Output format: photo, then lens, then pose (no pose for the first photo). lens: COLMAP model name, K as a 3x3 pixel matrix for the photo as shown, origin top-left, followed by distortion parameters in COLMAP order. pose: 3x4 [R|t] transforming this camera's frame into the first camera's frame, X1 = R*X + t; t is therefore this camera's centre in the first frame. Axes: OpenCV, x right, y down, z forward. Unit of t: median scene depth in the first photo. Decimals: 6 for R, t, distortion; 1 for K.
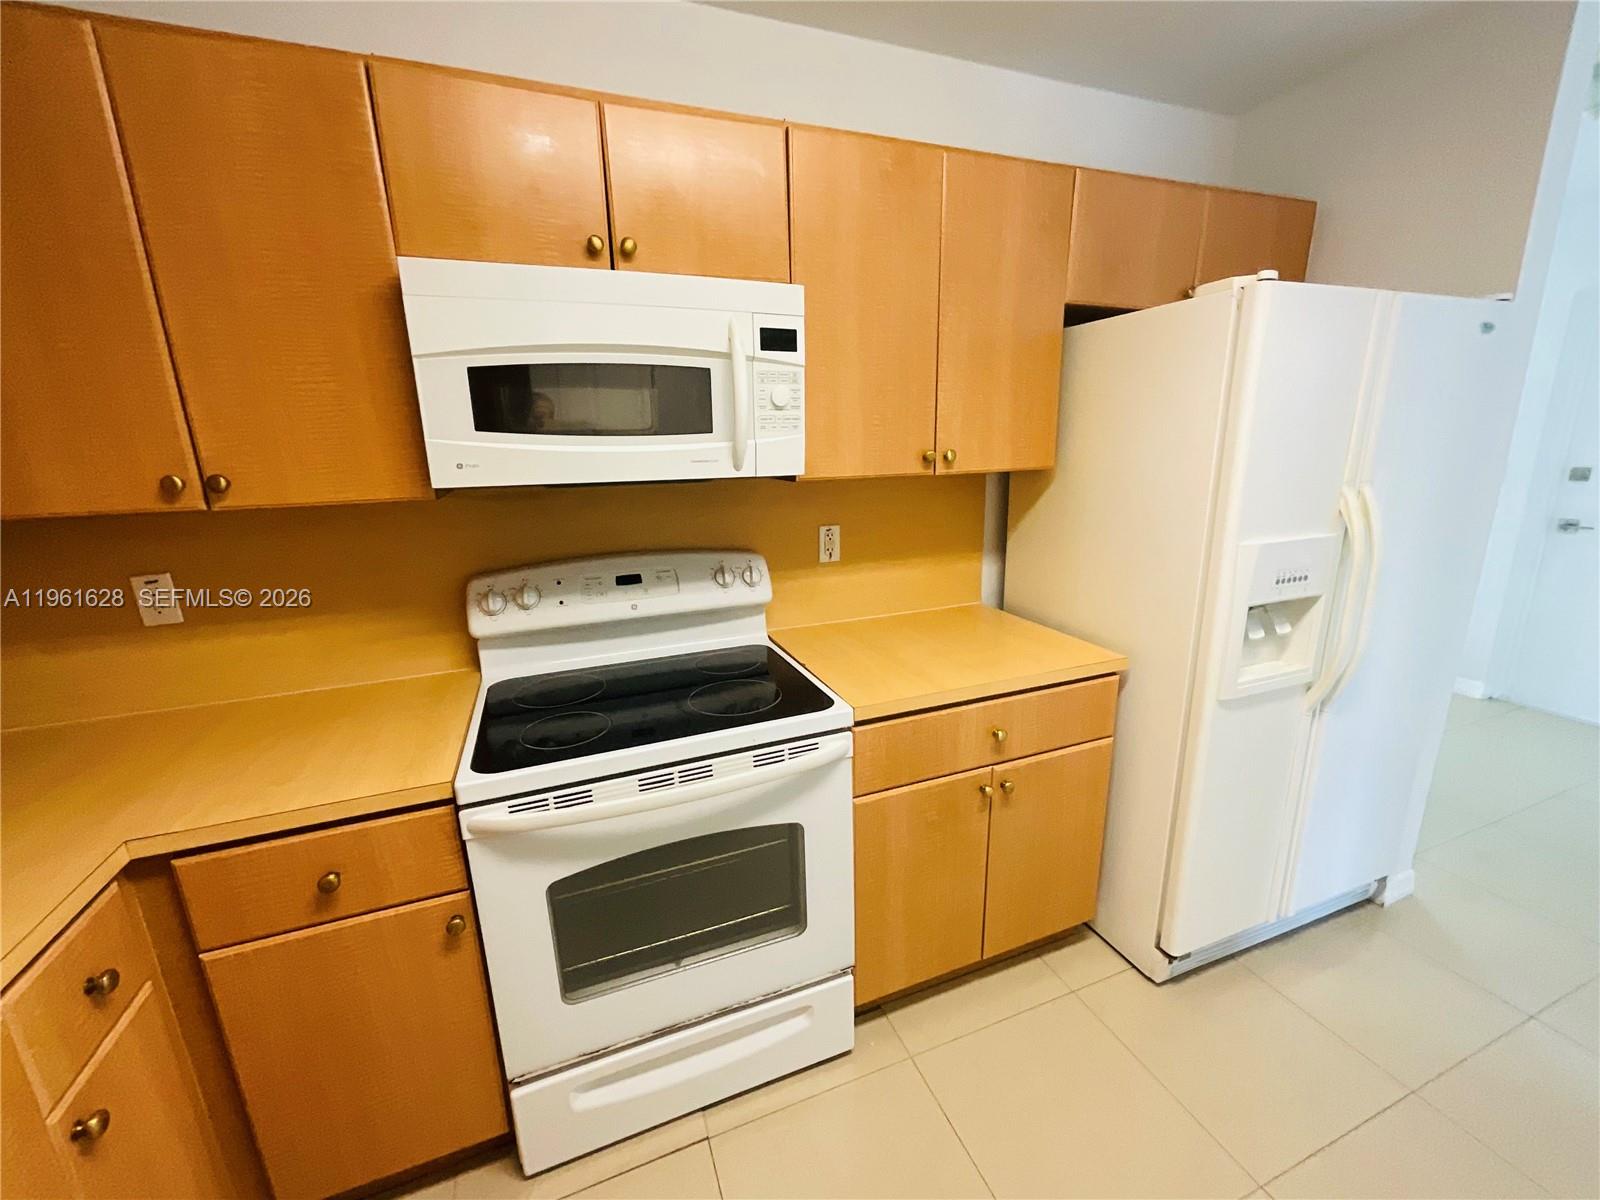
lens RADIAL K [[649.2, 0, 804.0], [0, 649.2, 604.3], [0, 0, 1]] dist [-0.000452, 0.000082]
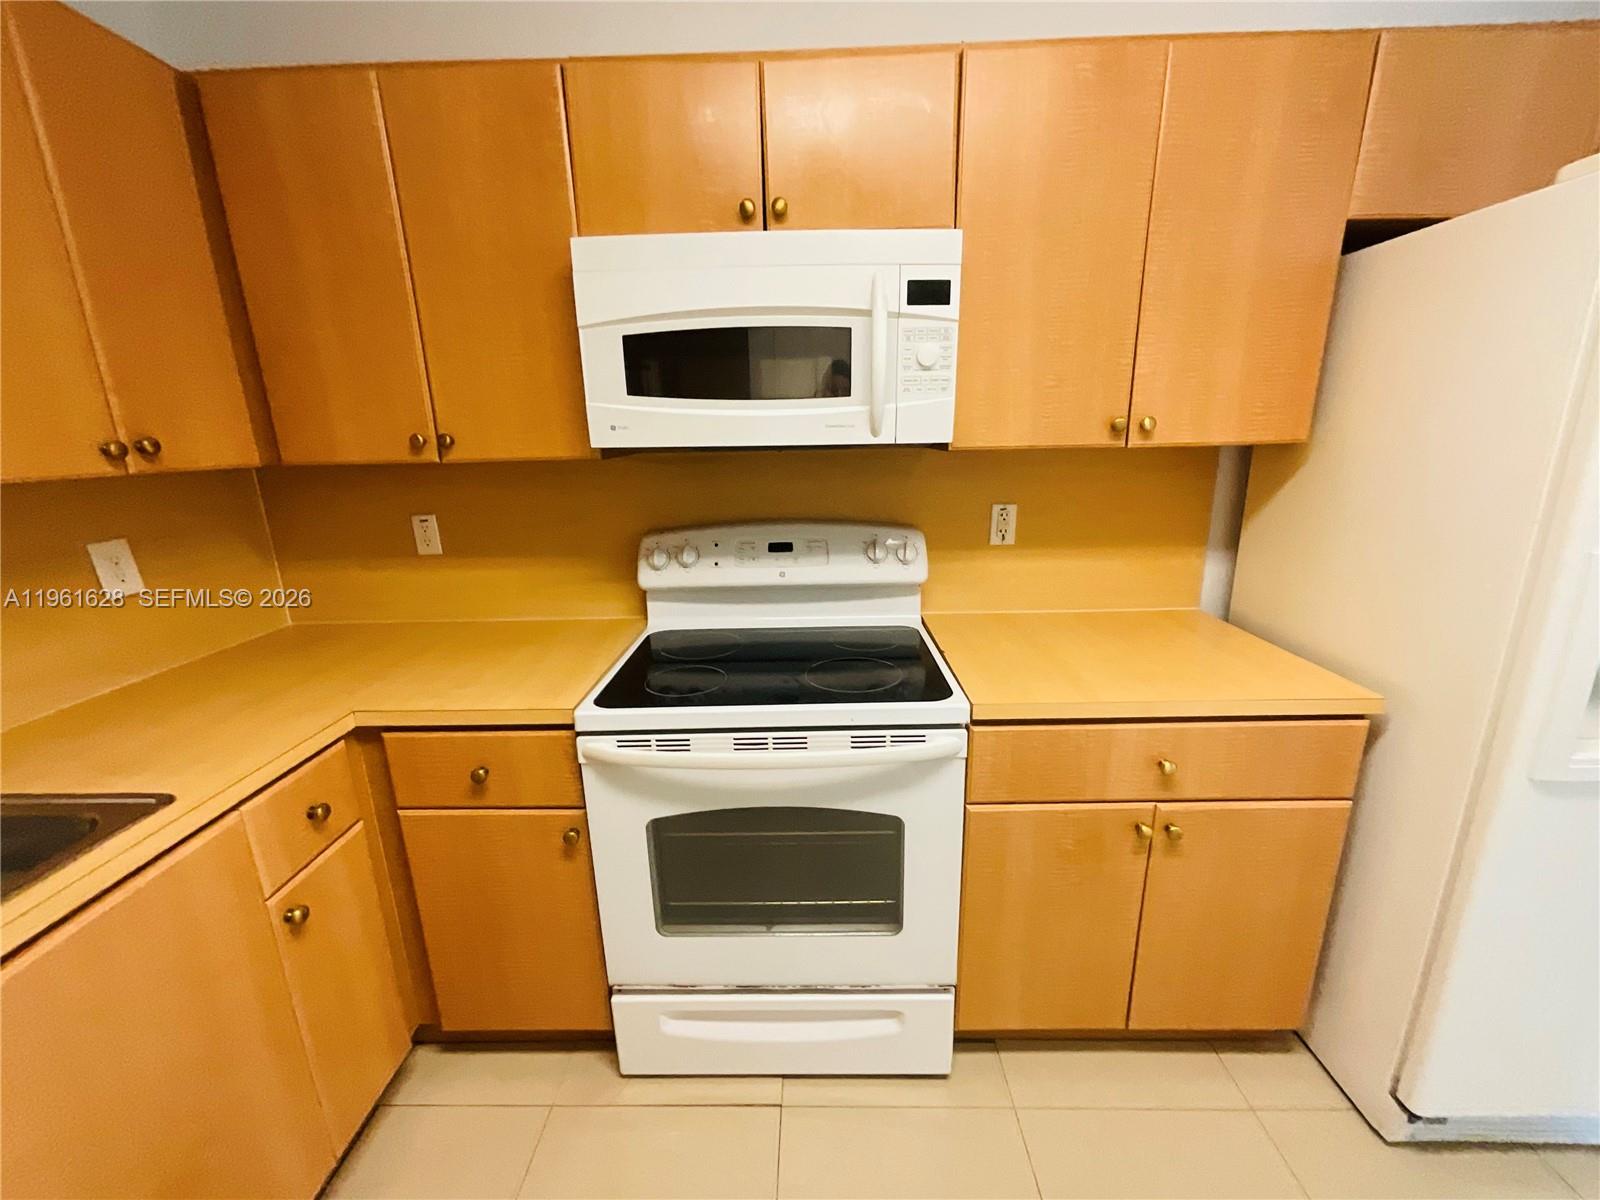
lens RADIAL K [[649.8, 0, 802.4], [0, 649.8, 603.6], [0, 0, 1]] dist [0.000976, 0.000317]
pose [[0.925096, 0.100659, -0.366148, 0.167327], [-0.093193, 0.994920, 0.038059, 0.009731], [0.368119, -0.001086, 0.929778, 0.079583]]
